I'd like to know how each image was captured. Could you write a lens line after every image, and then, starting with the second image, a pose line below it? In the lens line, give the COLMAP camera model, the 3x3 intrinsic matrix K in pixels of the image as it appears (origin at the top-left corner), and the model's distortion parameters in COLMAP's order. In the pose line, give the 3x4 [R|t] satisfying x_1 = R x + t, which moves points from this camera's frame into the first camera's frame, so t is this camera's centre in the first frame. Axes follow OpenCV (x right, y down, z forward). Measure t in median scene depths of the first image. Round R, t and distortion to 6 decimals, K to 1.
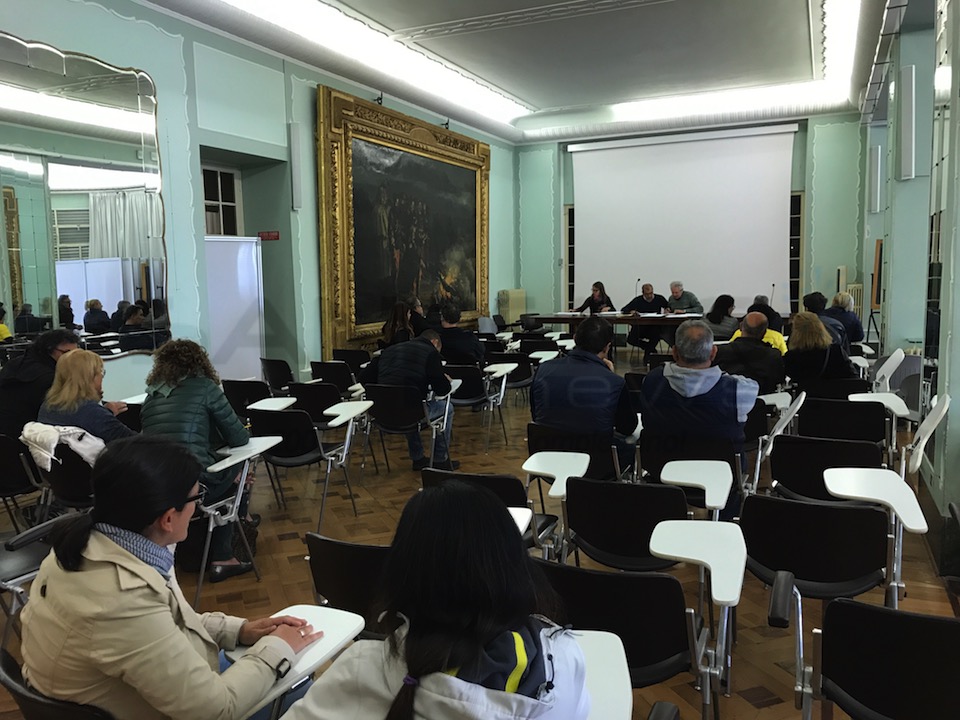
lens RADIAL K [[801.6, 0, 480.0], [0, 801.6, 360.0], [0, 0, 1]] dist [0.021942, -0.012565]
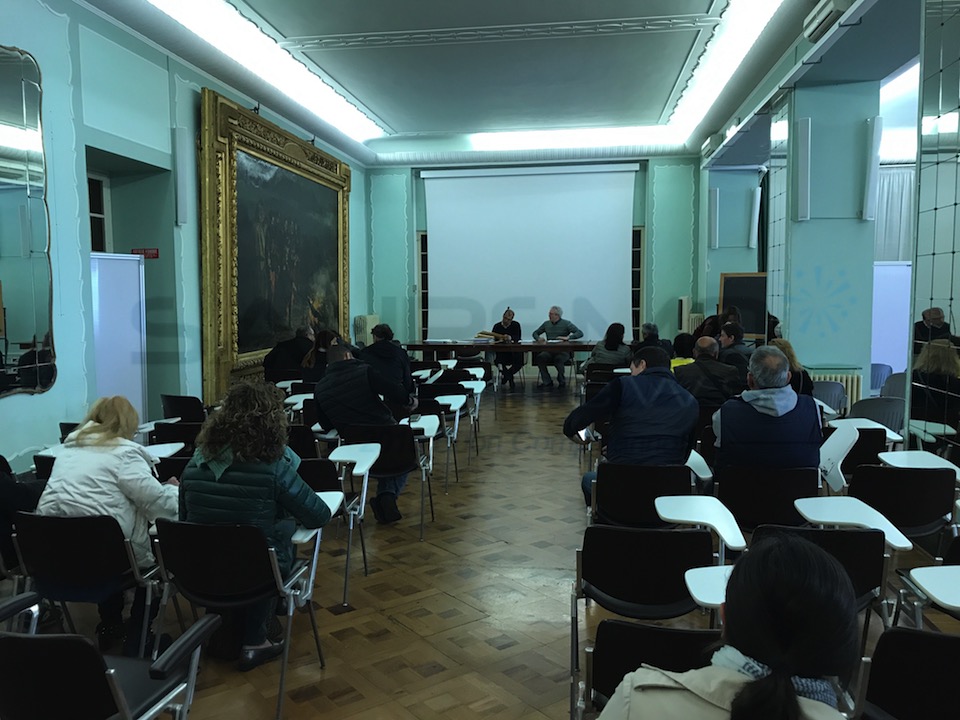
lens RADIAL K [[796.5, 0, 480.0], [0, 796.5, 360.0], [0, 0, 1]] dist [0.005607, 0.003976]
pose [[0.962064, -0.007090, 0.272732, -0.132817], [0.015410, 0.999478, -0.028379, -0.007024], [-0.272388, 0.031505, 0.961671, 0.059847]]
